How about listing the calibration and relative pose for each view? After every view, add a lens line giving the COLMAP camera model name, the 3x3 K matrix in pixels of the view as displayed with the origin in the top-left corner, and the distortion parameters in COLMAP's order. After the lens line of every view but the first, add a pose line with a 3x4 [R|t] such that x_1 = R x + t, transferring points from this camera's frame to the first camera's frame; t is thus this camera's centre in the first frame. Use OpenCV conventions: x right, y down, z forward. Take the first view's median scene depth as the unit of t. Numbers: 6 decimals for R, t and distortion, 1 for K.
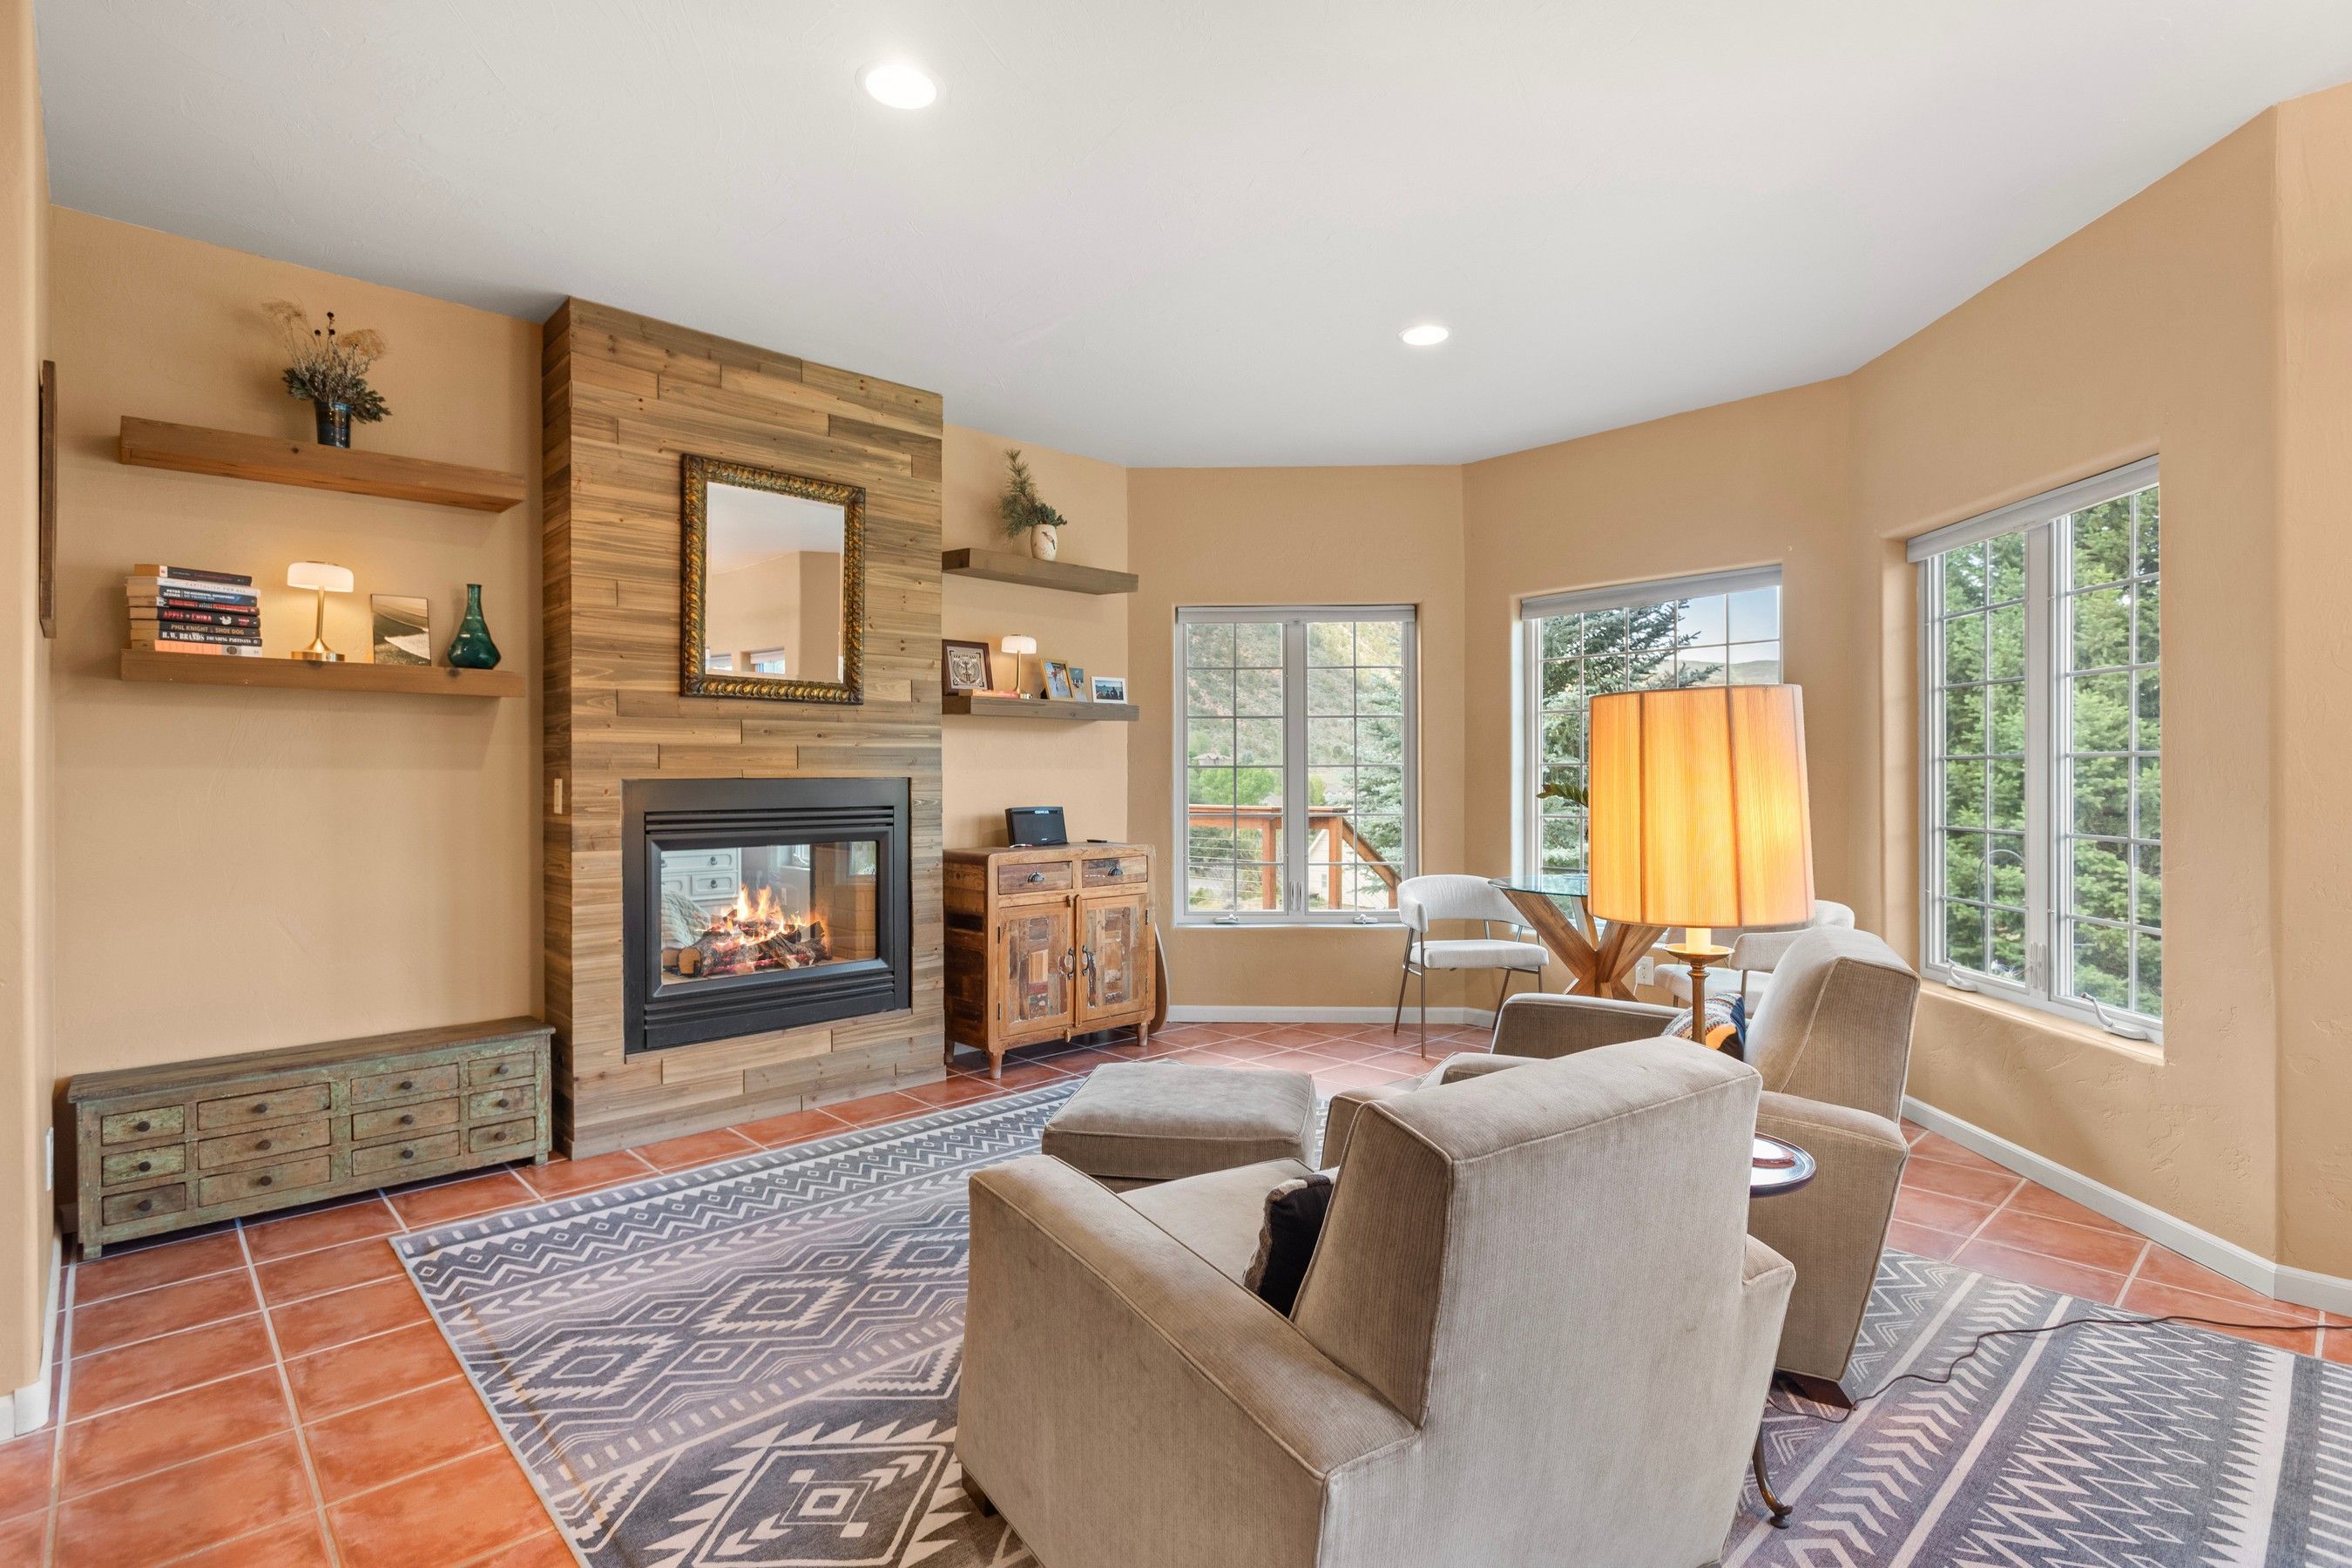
lens RADIAL K [[1128.5, 0, 1174.1], [0, 1128.5, 783.2], [0, 0, 1]] dist [-0.002172, -0.000954]
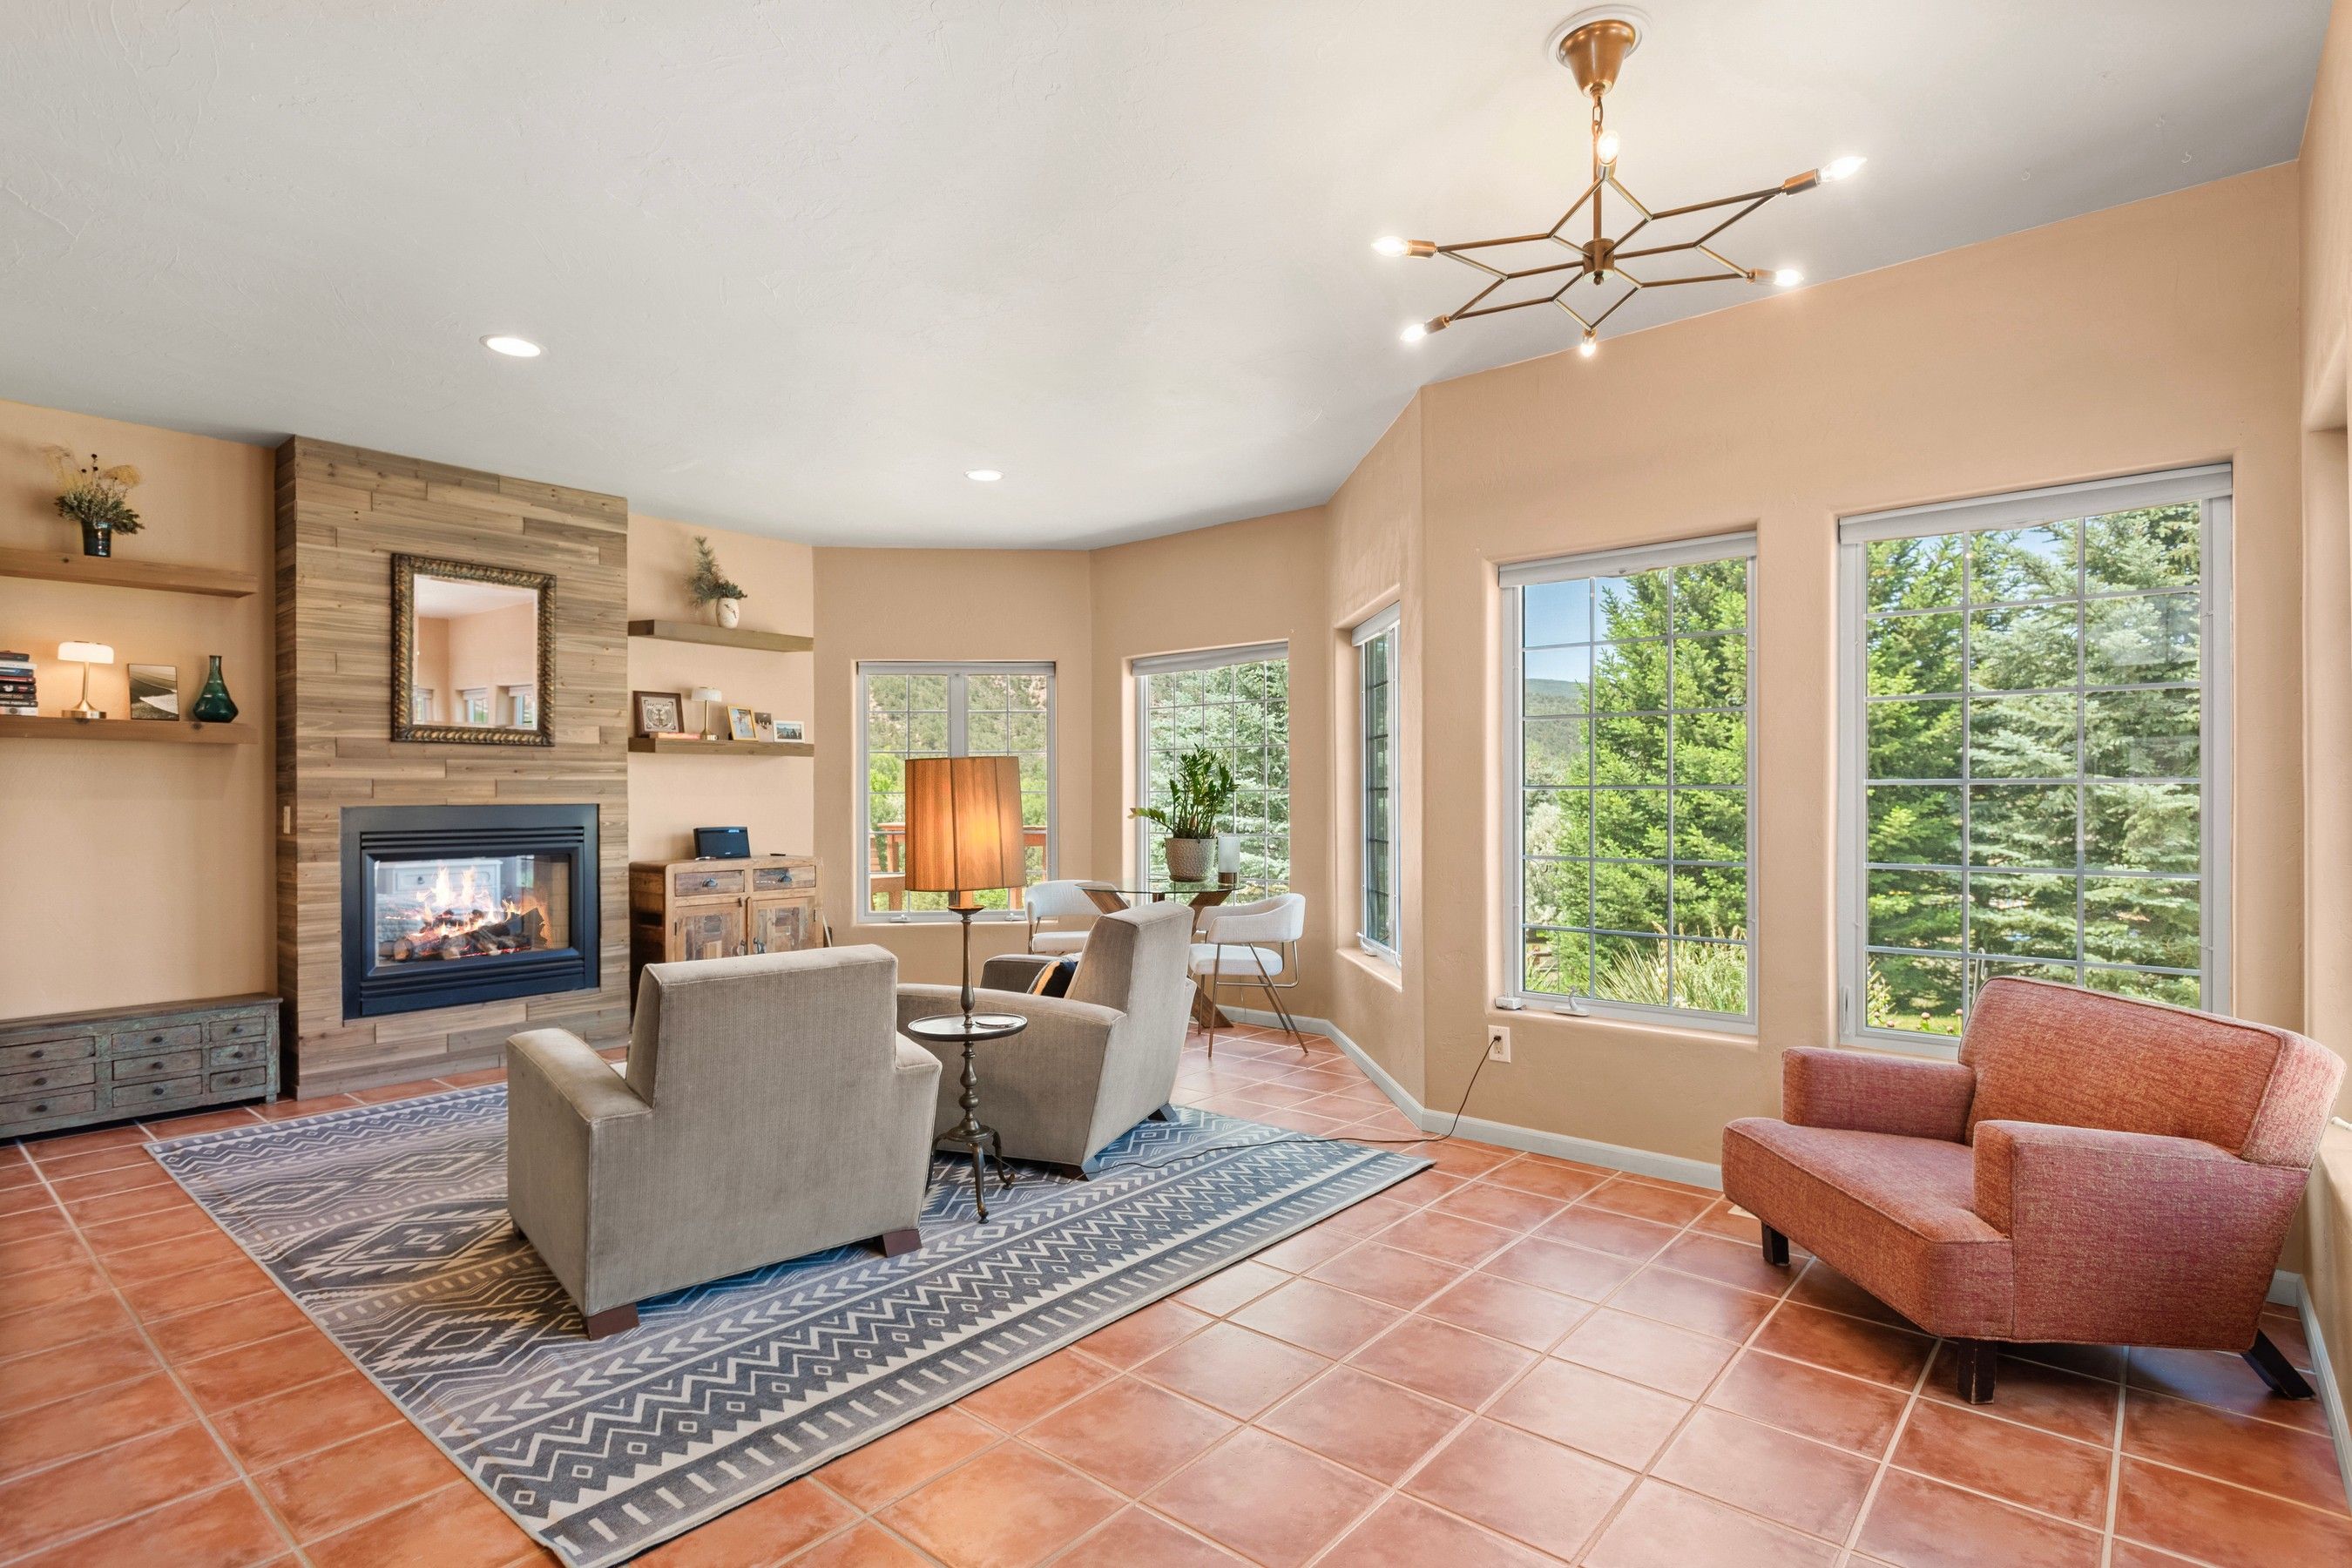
lens RADIAL K [[1163.5, 0, 1173.3], [0, 1163.5, 801.4], [0, 0, 1]] dist [0.004233, -0.004888]
pose [[0.993655, -0.001412, 0.112466, 0.300544], [0.001520, 0.999998, -0.000875, -0.006645], [-0.112465, 0.001041, 0.993655, -0.421687]]
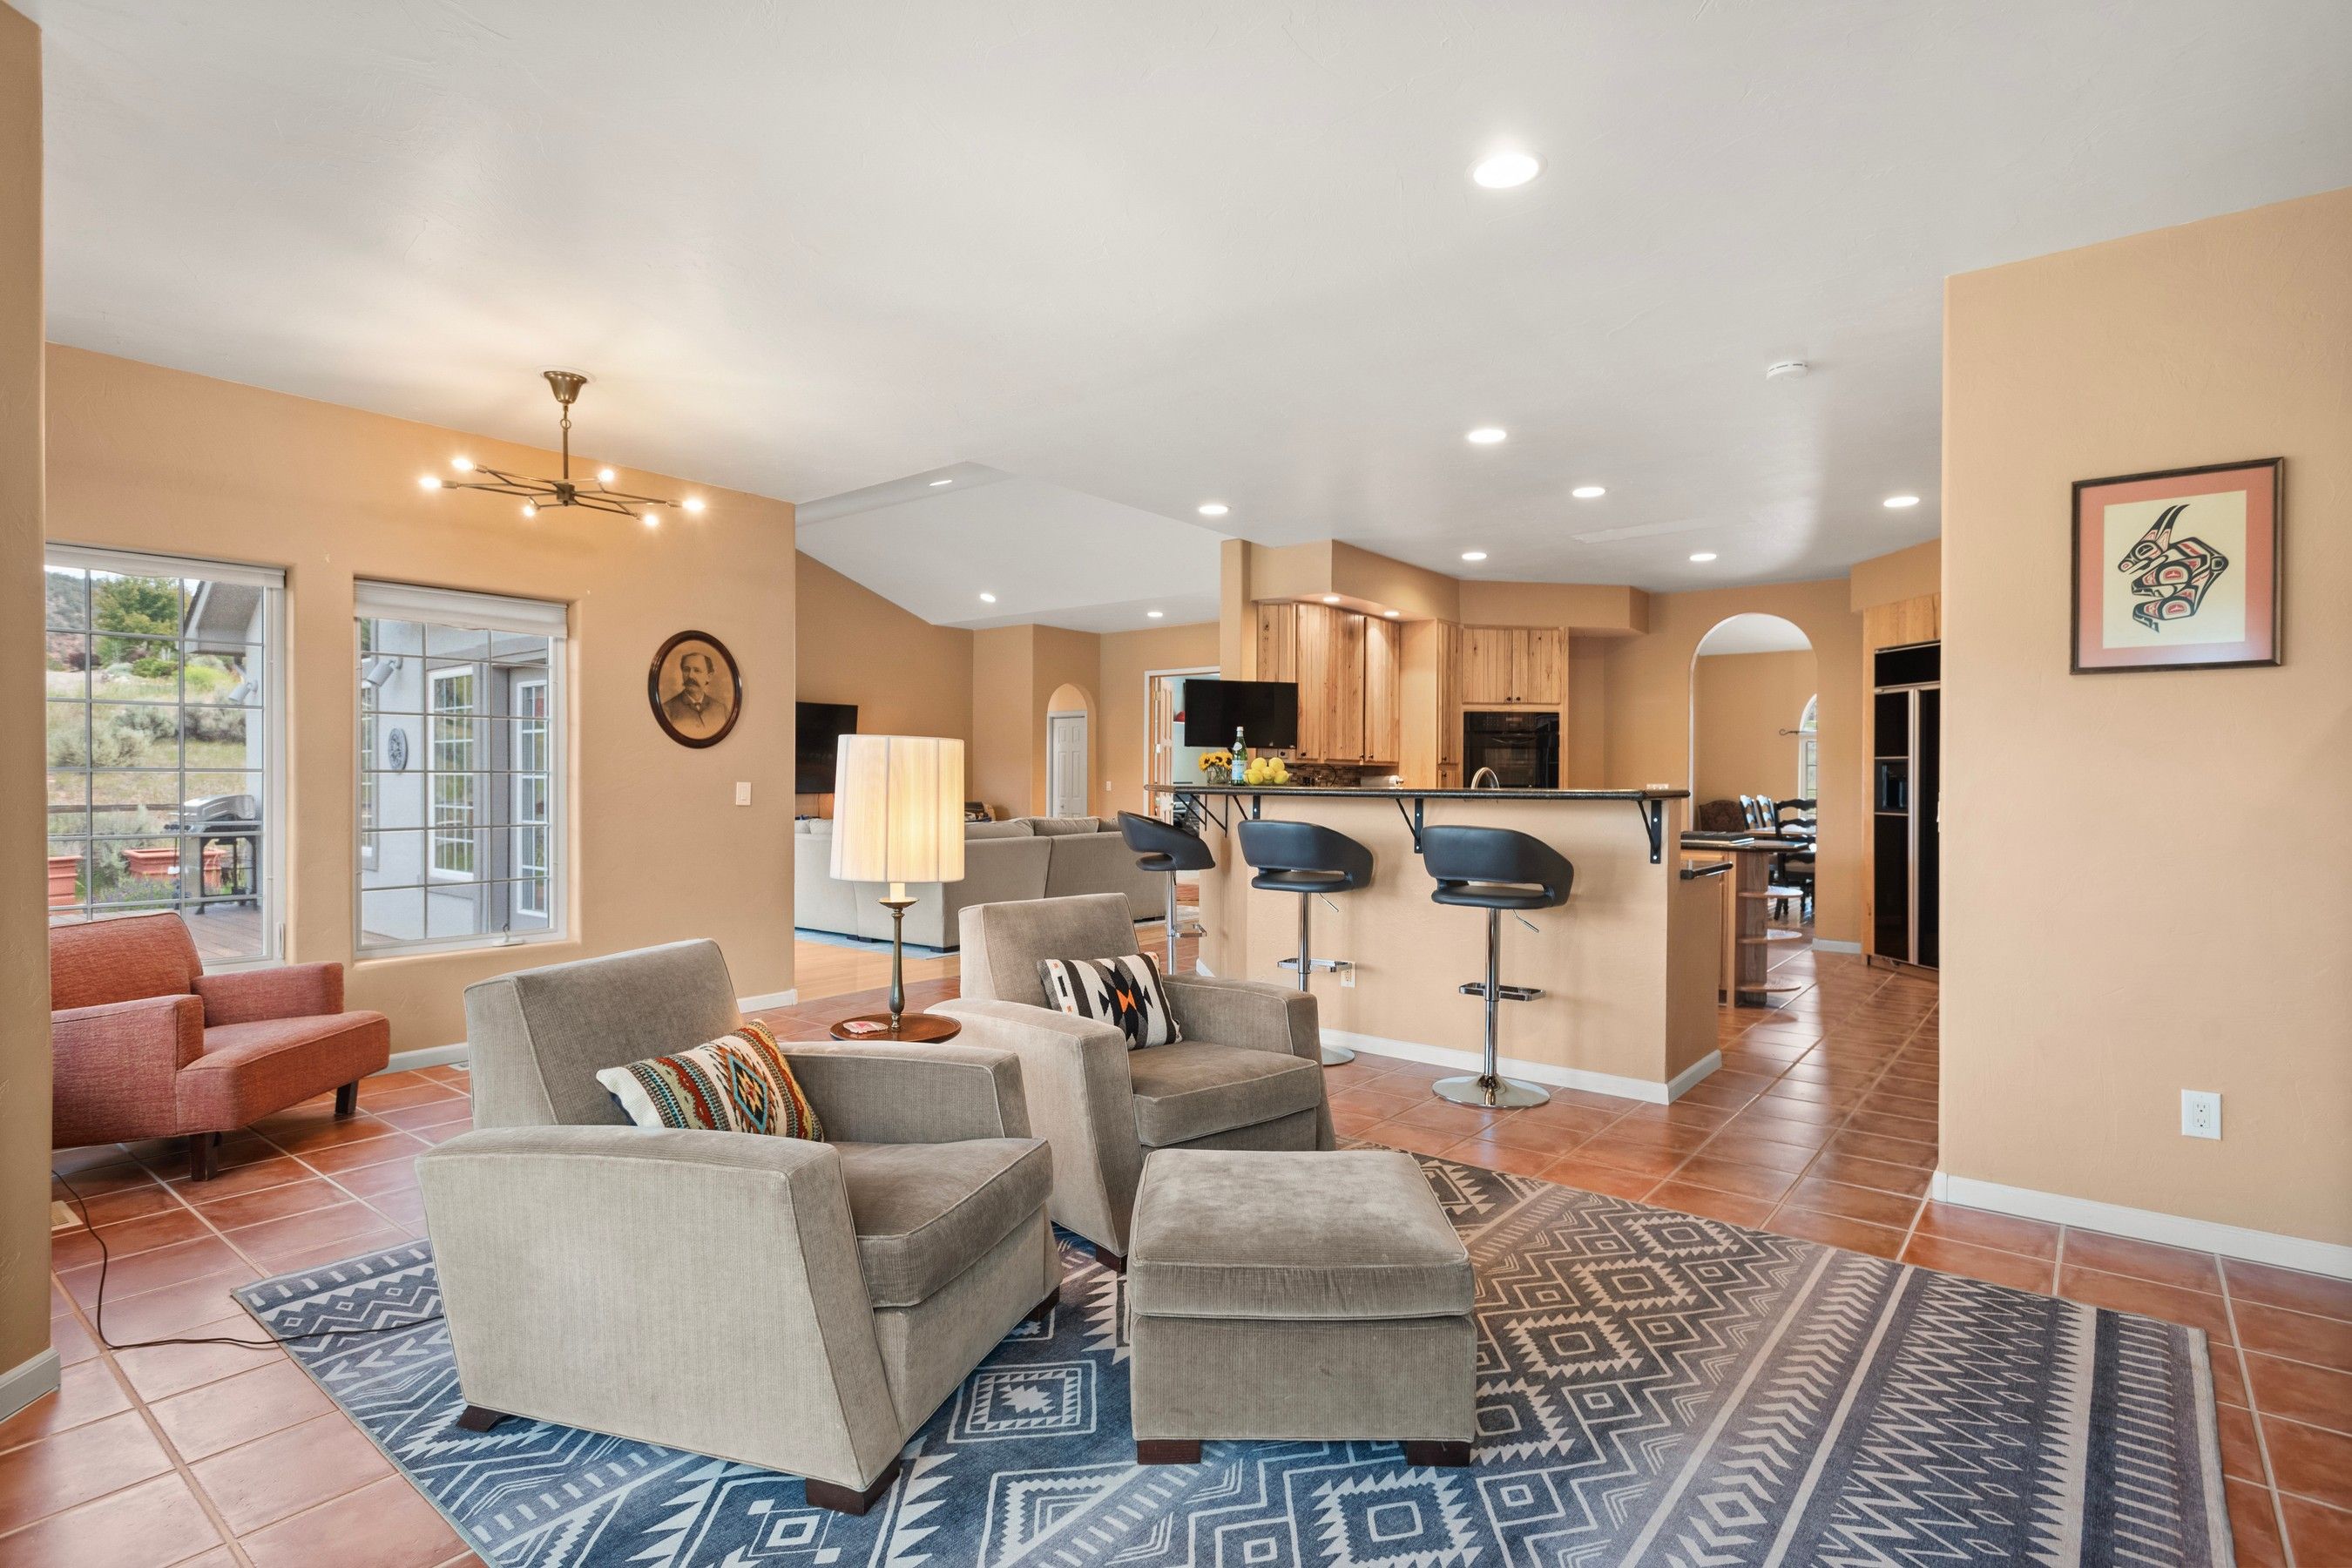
lens RADIAL K [[1163.5, 0, 1173.3], [0, 1163.5, 801.4], [0, 0, 1]] dist [0.004233, -0.004888]
pose [[-0.990578, 0.003264, -0.136908, 0.156801], [0.000052, 0.999725, 0.023458, -0.015061], [0.136947, 0.023230, -0.990306, 1.379830]]
